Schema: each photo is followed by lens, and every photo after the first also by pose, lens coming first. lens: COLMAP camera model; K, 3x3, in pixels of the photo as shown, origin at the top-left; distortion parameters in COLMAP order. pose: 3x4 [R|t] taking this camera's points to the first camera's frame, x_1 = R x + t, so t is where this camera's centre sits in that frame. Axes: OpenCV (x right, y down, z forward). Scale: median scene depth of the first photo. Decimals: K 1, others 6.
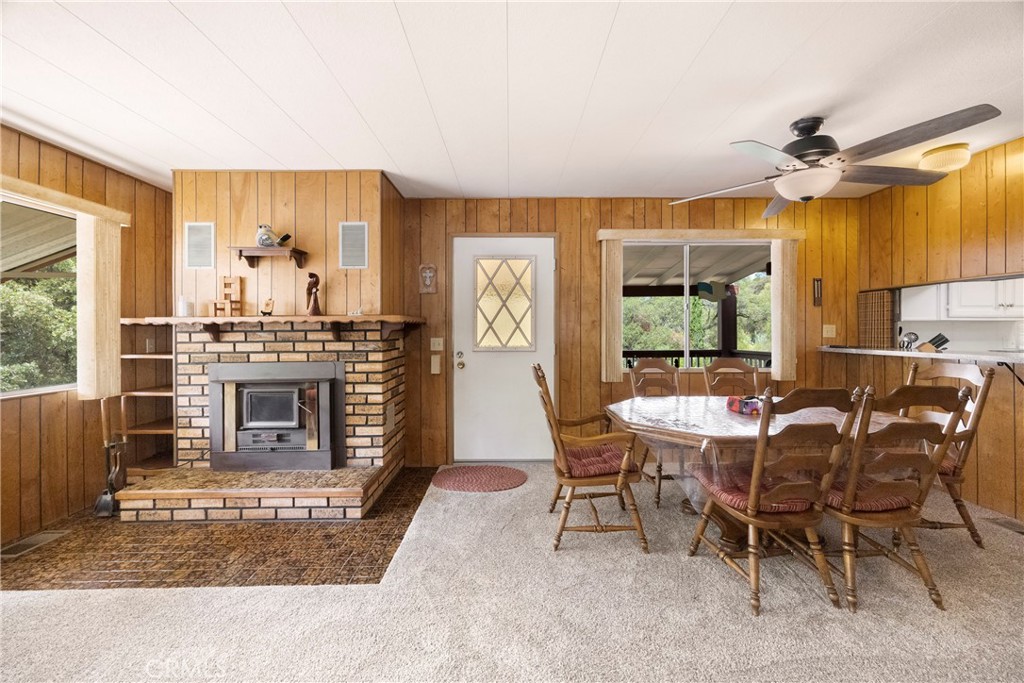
lens RADIAL K [[394.5, 0, 516.0], [0, 394.5, 331.5], [0, 0, 1]] dist [-0.001990, -0.000284]
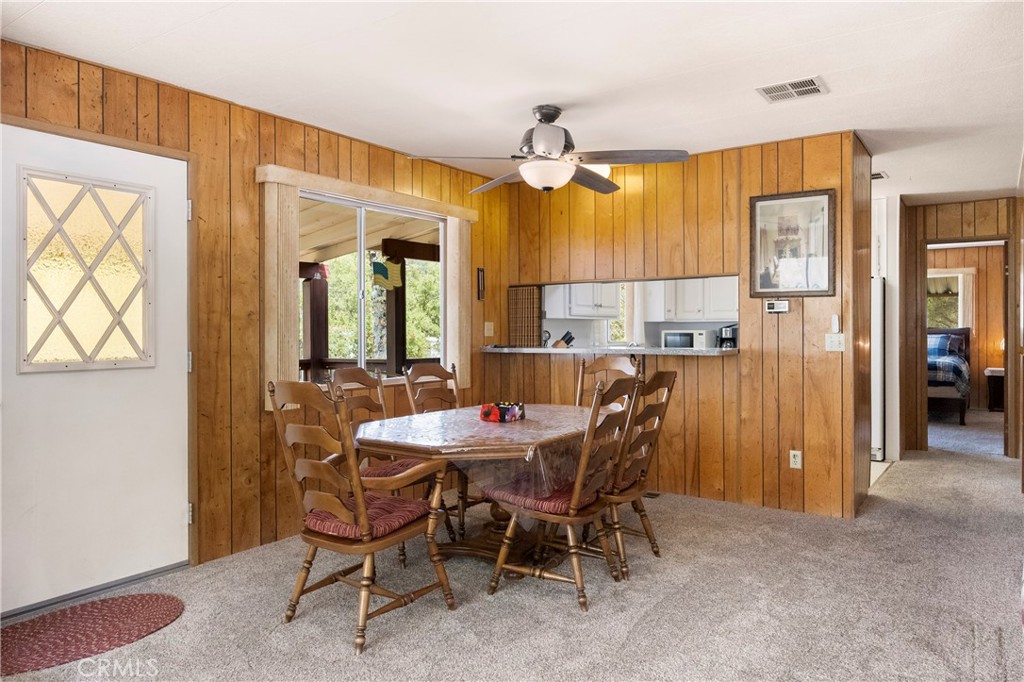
lens RADIAL K [[680.1, 0, 512.8], [0, 680.1, 333.4], [0, 0, 1]] dist [-0.003960, -0.001347]
pose [[0.587488, -0.005734, 0.809213, -0.504161], [0.006049, 0.999978, 0.002694, 0.006502], [-0.809210, 0.003312, 0.587510, 0.078101]]
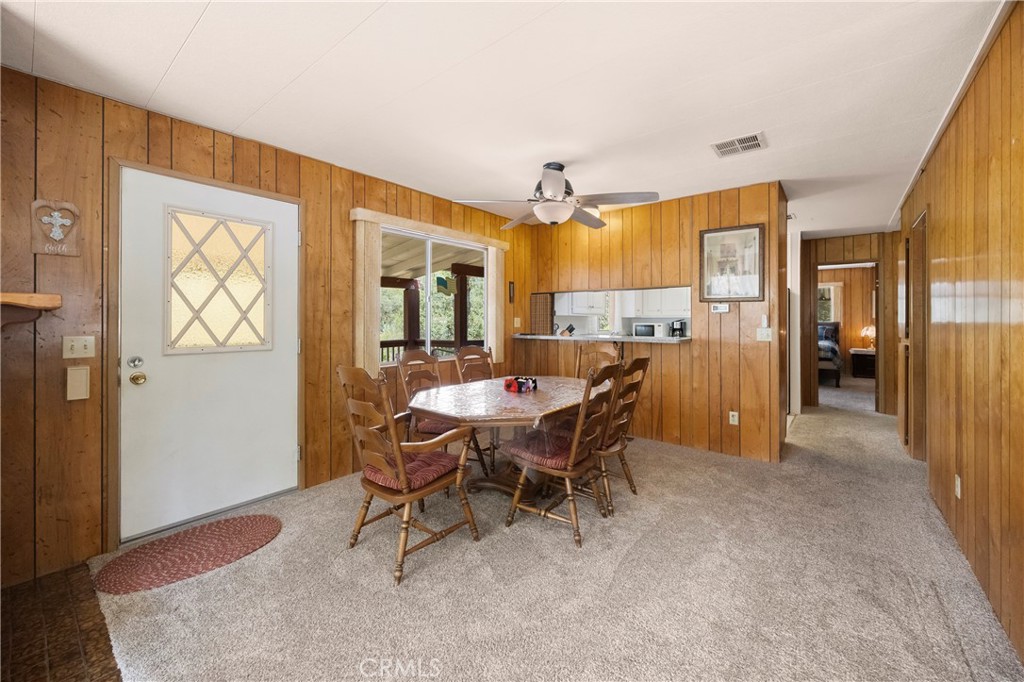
lens RADIAL K [[400.4, 0, 515.5], [0, 400.4, 318.1], [0, 0, 1]] dist [-0.002239, -0.000265]
pose [[0.636756, 0.006366, 0.771039, -0.297866], [0.000410, 0.999963, -0.008595, -0.004627], [-0.771066, 0.005788, 0.636730, 0.189843]]
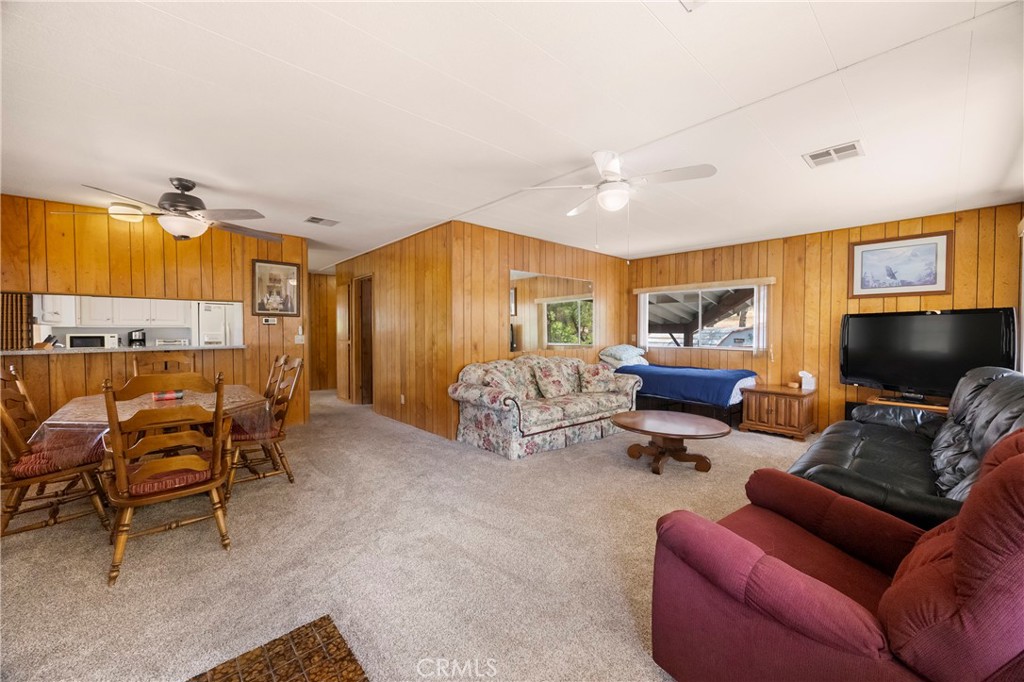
lens RADIAL K [[387.3, 0, 512.0], [0, 387.3, 341.0], [0, 0, 1]] dist [-0.000828, -0.000066]
pose [[-0.659483, -0.017599, 0.751513, -0.821858], [0.005076, 0.999599, 0.027862, -0.001715], [-0.751702, 0.022189, -0.659129, 0.806680]]
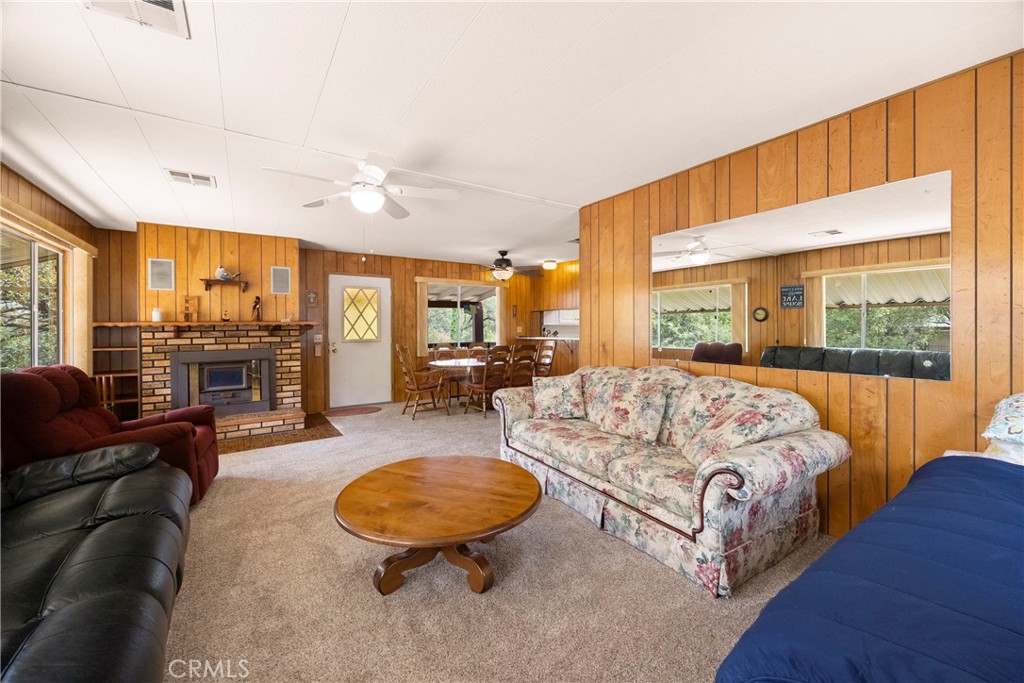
lens RADIAL K [[398.5, 0, 529.8], [0, 398.5, 329.0], [0, 0, 1]] dist [-0.000734, -0.000090]
pose [[0.822222, -0.003528, 0.569155, -0.511533], [0.007377, 0.999963, -0.004458, 0.008359], [-0.569119, 0.007864, 0.822218, -1.049939]]
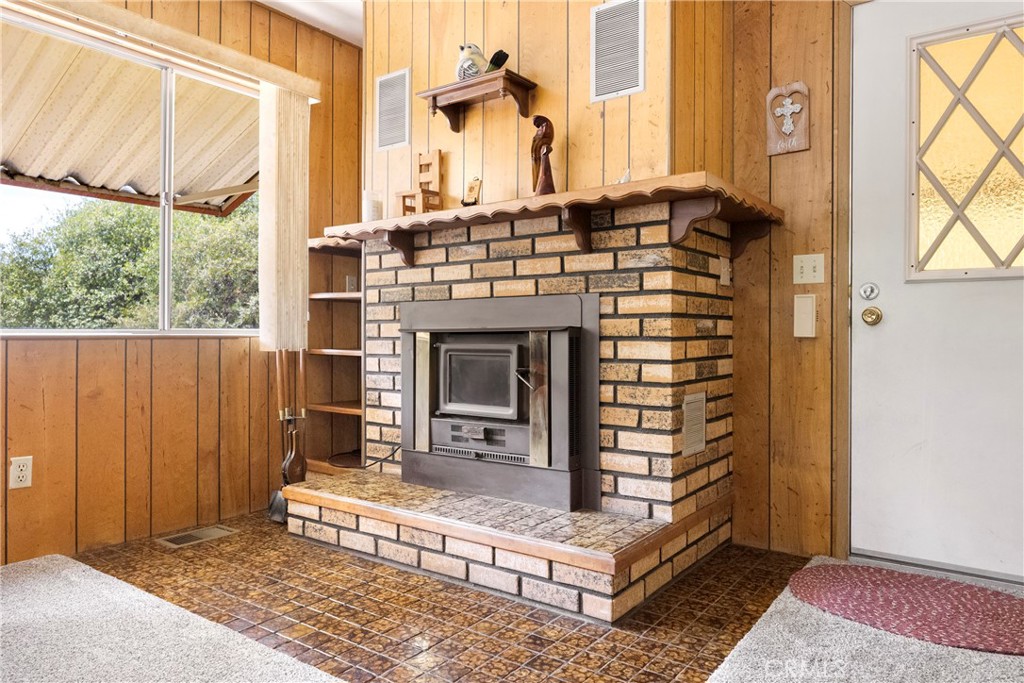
lens RADIAL K [[680.1, 0, 512.8], [0, 680.1, 333.9], [0, 0, 1]] dist [-0.003960, -0.001347]
pose [[0.796709, 0.005196, -0.604340, -0.014764], [-0.005488, 0.999984, 0.001363, 0.125729], [0.604338, 0.002231, 0.796725, 0.273404]]
